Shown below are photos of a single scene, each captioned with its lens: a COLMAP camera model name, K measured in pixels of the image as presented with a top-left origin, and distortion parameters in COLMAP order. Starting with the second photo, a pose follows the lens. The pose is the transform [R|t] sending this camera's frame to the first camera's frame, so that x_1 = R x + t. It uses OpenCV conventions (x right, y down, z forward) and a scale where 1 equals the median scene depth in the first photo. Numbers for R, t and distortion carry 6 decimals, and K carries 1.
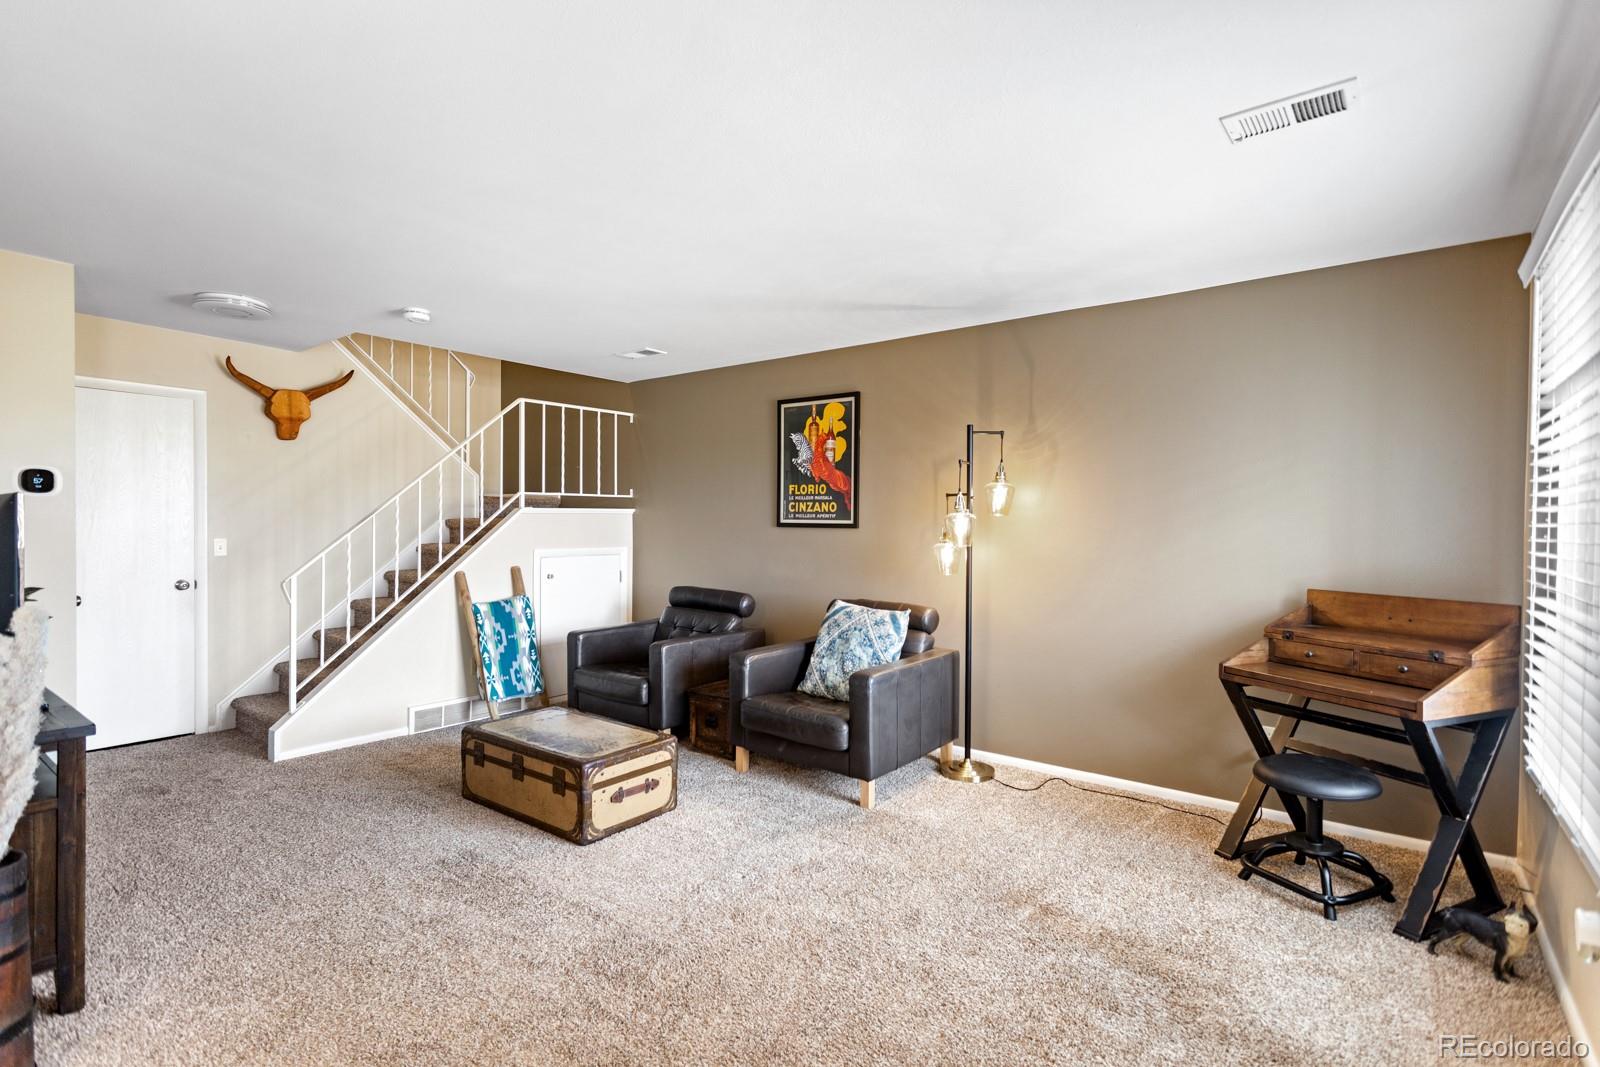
lens RADIAL K [[768.6, 0, 808.0], [0, 768.6, 533.5], [0, 0, 1]] dist [-0.002511, 0.001452]
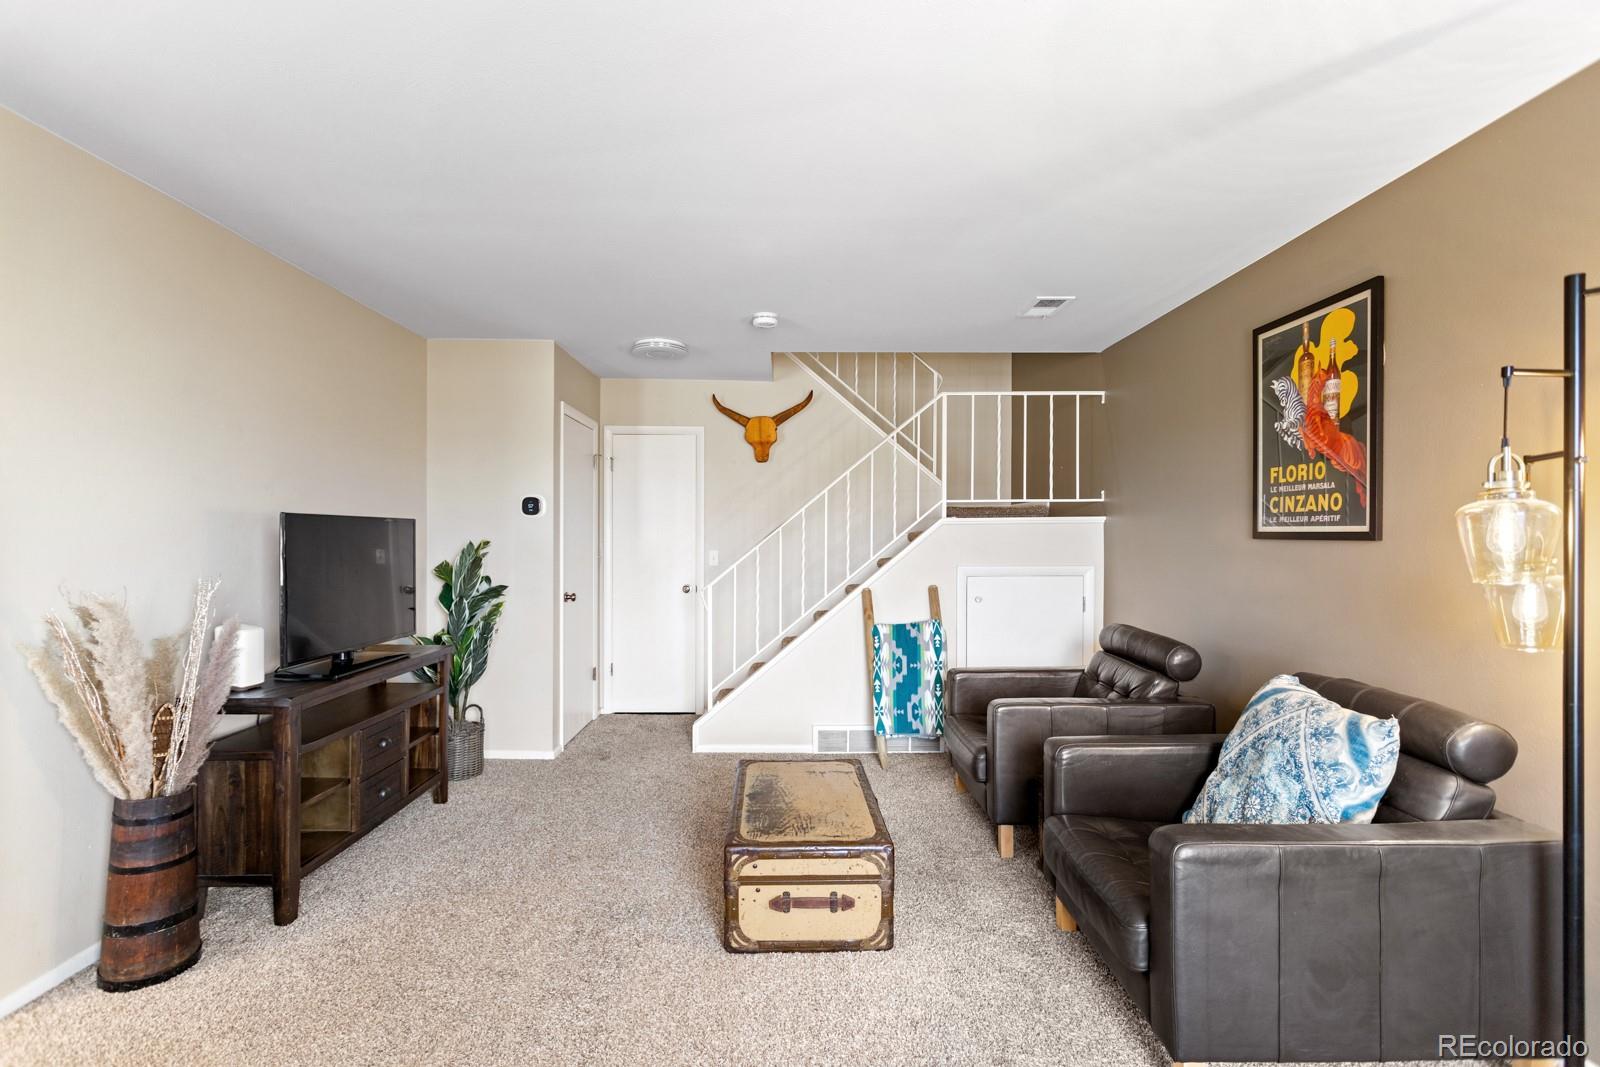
lens RADIAL K [[768.6, 0, 795.6], [0, 768.6, 538.8], [0, 0, 1]] dist [-0.002511, 0.001452]
pose [[0.613319, -0.004346, -0.789823, 0.227400], [-0.005452, 0.999938, -0.009736, -0.000735], [0.789816, 0.010278, 0.613257, 0.364018]]
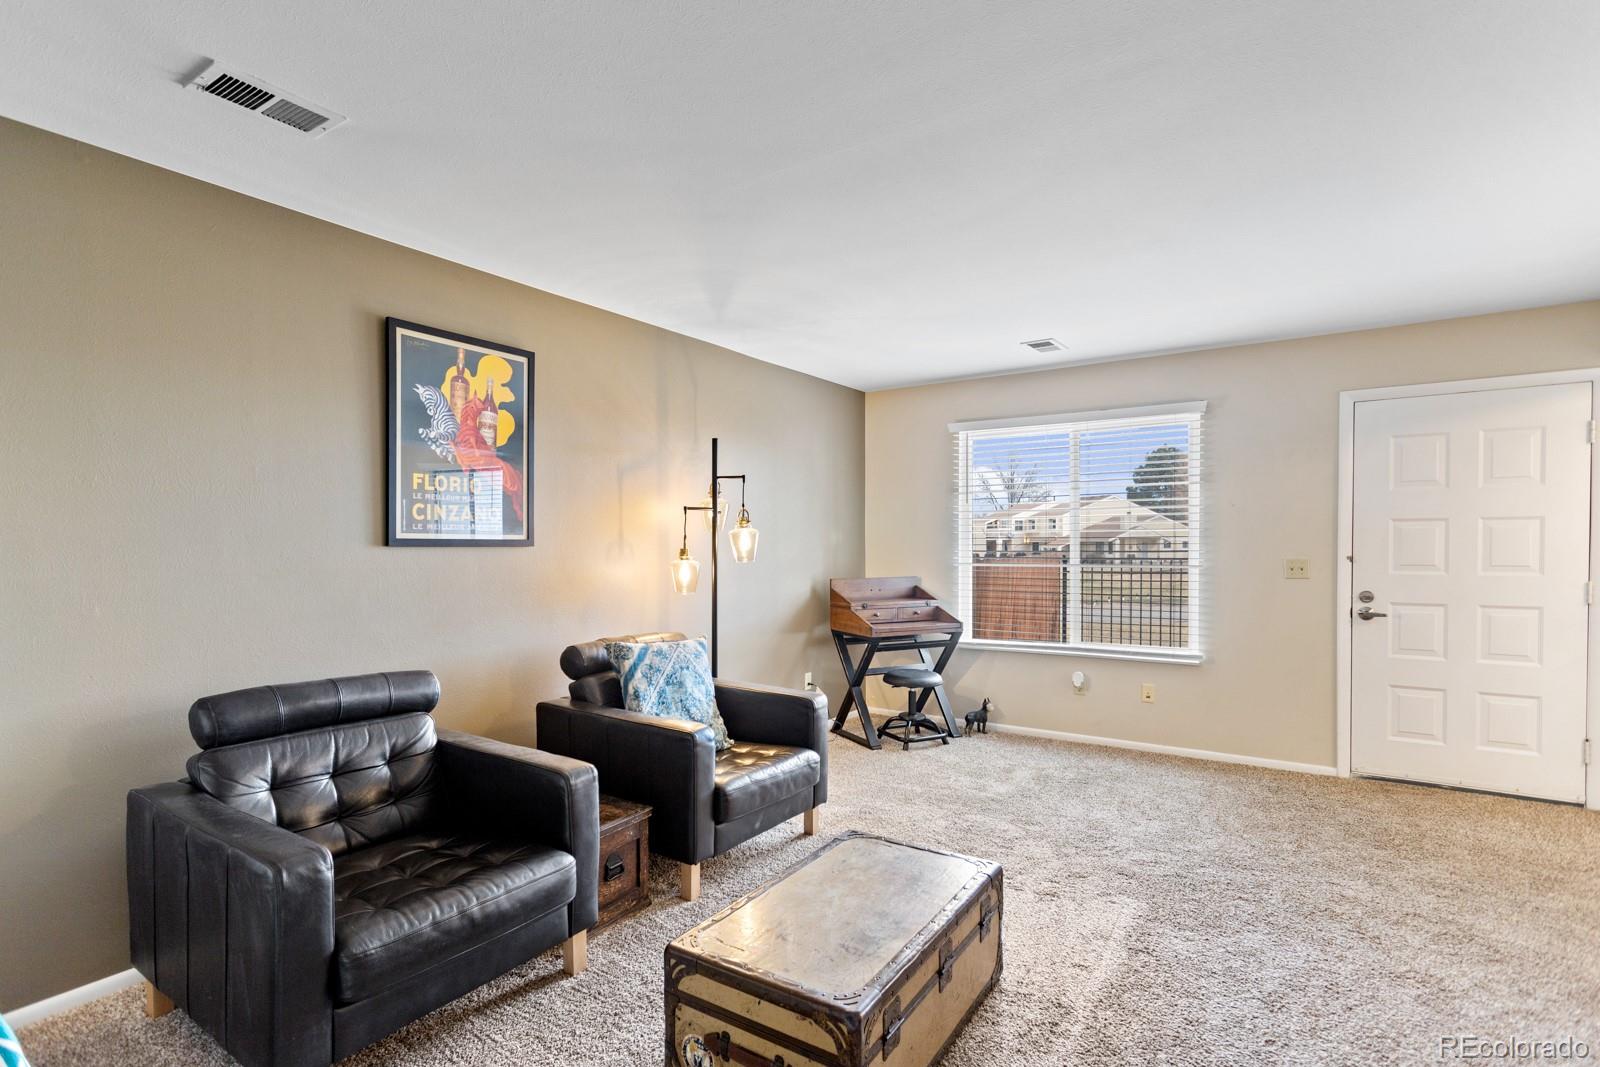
lens RADIAL K [[768.6, 0, 804.9], [0, 768.6, 548.0], [0, 0, 1]] dist [-0.002511, 0.001452]
pose [[-0.057187, -0.018060, 0.998200, -0.641784], [0.010749, 0.999767, 0.018704, -0.015045], [-0.998306, 0.011799, -0.056980, 0.772335]]
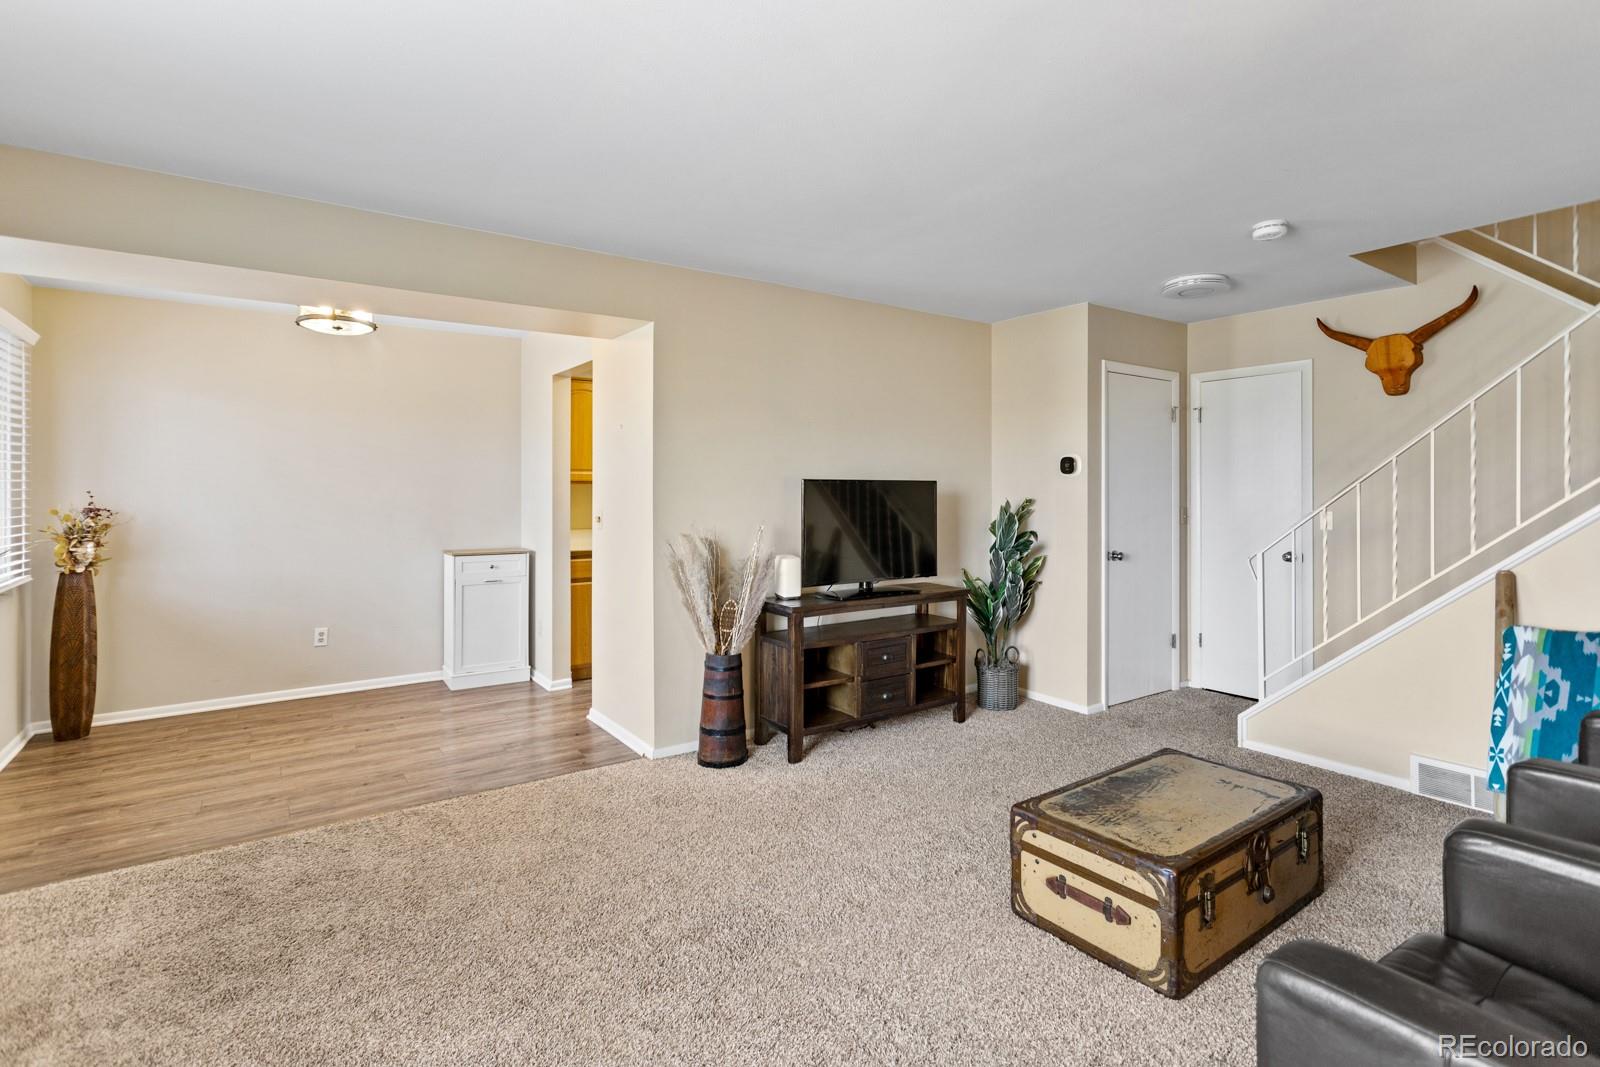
lens RADIAL K [[768.6, 0, 789.6], [0, 768.6, 491.2], [0, 0, 1]] dist [-0.002511, 0.001452]
pose [[-0.319541, -0.010915, -0.947509, 0.323102], [-0.010579, 0.999912, -0.007951, -0.003963], [0.947513, 0.007483, -0.319629, 0.650027]]
